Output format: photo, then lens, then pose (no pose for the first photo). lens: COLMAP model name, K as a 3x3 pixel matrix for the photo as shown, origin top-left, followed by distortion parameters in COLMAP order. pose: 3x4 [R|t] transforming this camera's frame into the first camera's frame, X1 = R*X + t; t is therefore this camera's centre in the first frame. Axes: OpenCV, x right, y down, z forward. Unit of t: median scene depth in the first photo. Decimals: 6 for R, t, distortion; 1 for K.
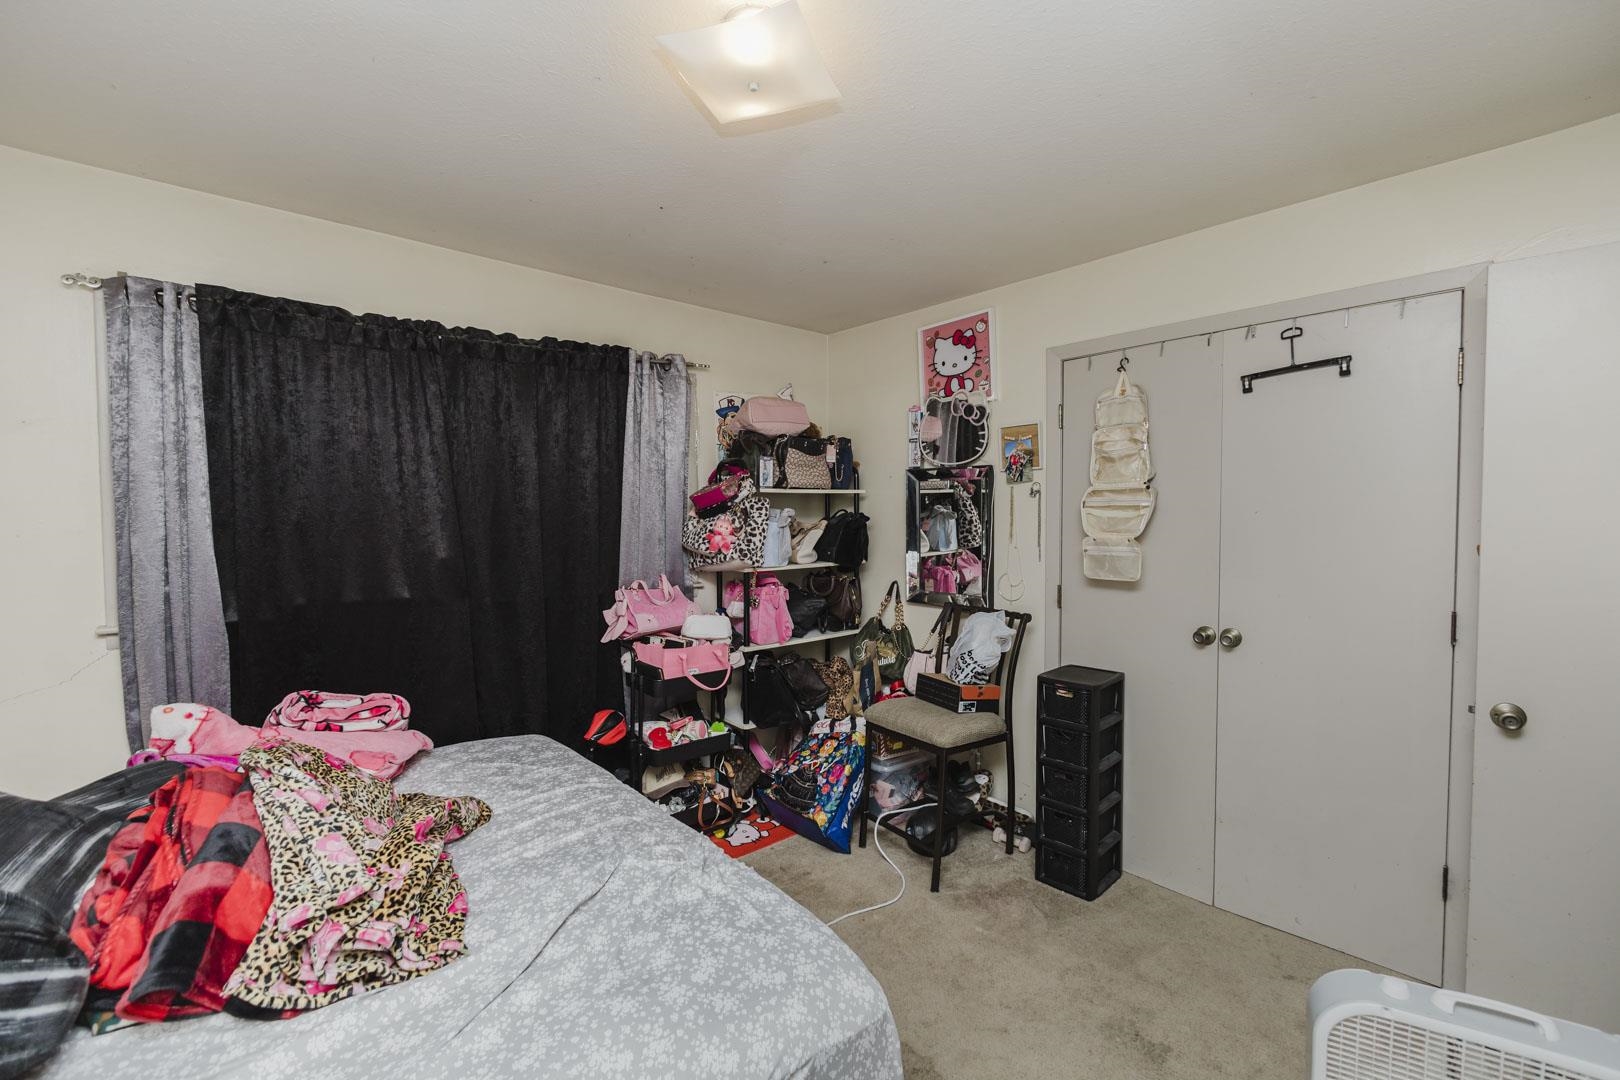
lens RADIAL K [[710.2, 0, 813.6], [0, 710.2, 538.1], [0, 0, 1]] dist [-0.003844, -0.000055]
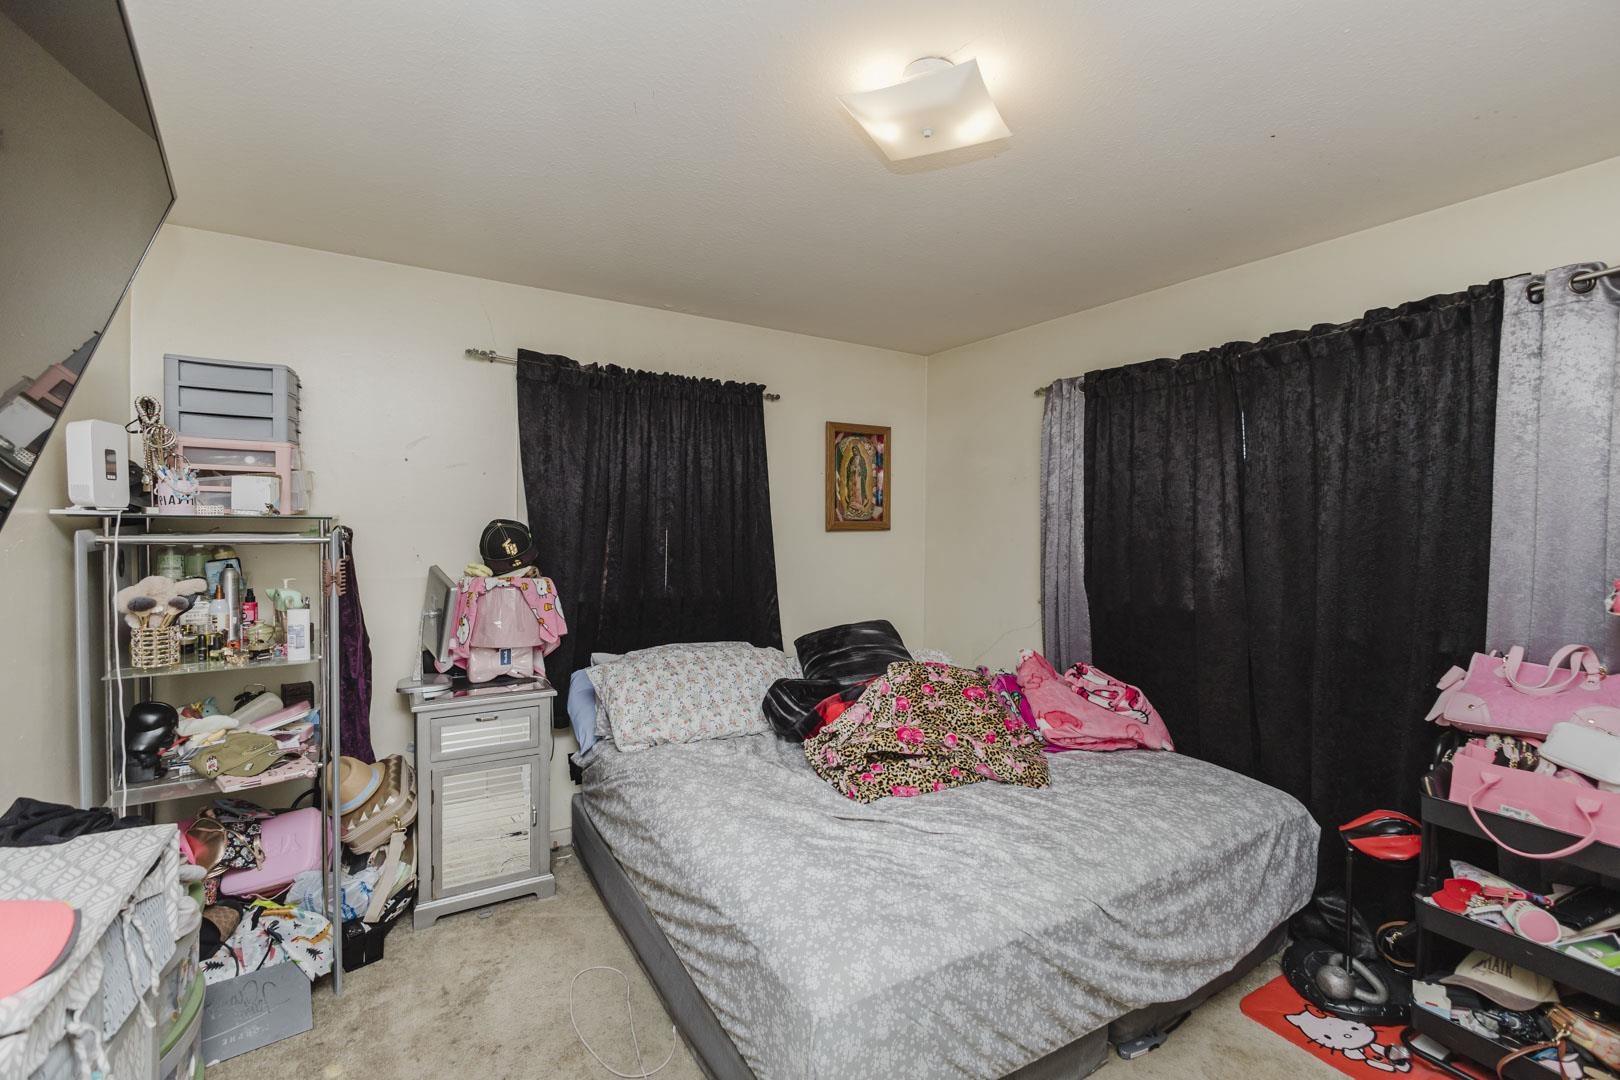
lens RADIAL K [[710.2, 0, 813.6], [0, 710.2, 538.1], [0, 0, 1]] dist [-0.003844, -0.000055]
pose [[-0.188266, 0.032112, -0.981593, 0.593869], [-0.035111, 0.998606, 0.039402, -0.048019], [0.981490, 0.041883, -0.186877, 0.637605]]
